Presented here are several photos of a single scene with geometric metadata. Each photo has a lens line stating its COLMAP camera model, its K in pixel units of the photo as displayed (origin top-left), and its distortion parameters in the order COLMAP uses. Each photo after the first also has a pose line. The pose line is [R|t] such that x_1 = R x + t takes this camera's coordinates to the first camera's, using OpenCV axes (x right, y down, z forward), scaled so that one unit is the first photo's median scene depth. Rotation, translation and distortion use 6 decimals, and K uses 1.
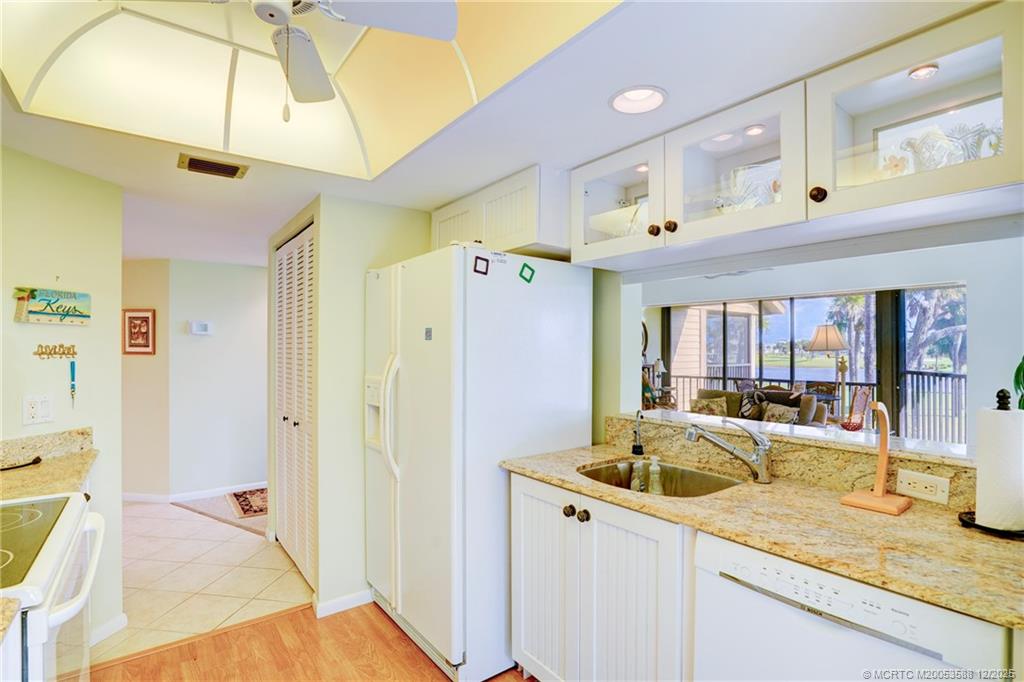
lens RADIAL K [[484.1, 0, 515.4], [0, 484.1, 344.3], [0, 0, 1]] dist [-0.024478, 0.003758]
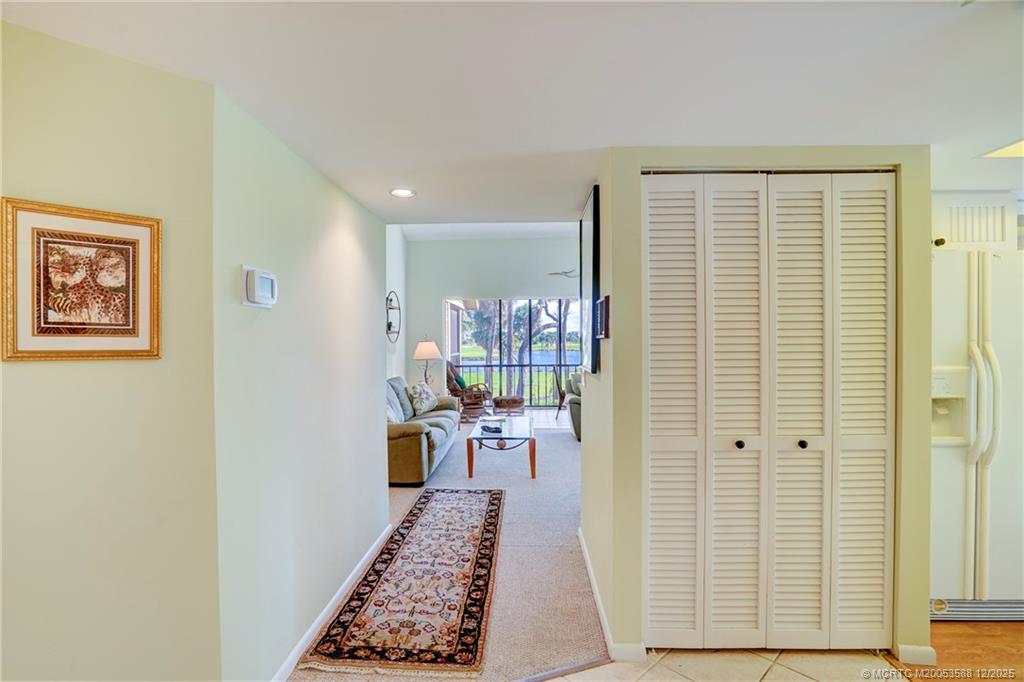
lens RADIAL K [[484.1, 0, 507.0], [0, 484.1, 345.7], [0, 0, 1]] dist [-0.024478, 0.003758]
pose [[0.640337, -0.014587, 0.767956, -1.630462], [-0.004345, 0.999735, 0.022612, 0.009215], [-0.768082, -0.017816, 0.640103, 1.145136]]
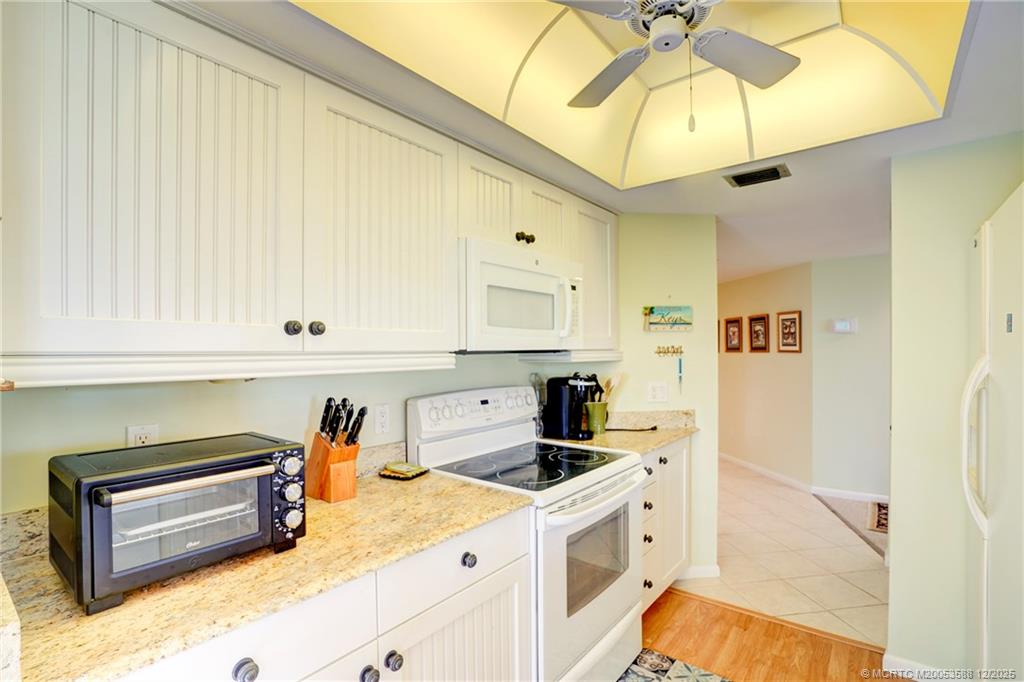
lens RADIAL K [[484.1, 0, 519.8], [0, 484.1, 349.1], [0, 0, 1]] dist [-0.024478, 0.003758]
pose [[0.275476, -0.002508, -0.961305, 0.213882], [0.017668, 0.999841, 0.002455, -0.001015], [0.961146, -0.017661, 0.275476, 0.174349]]
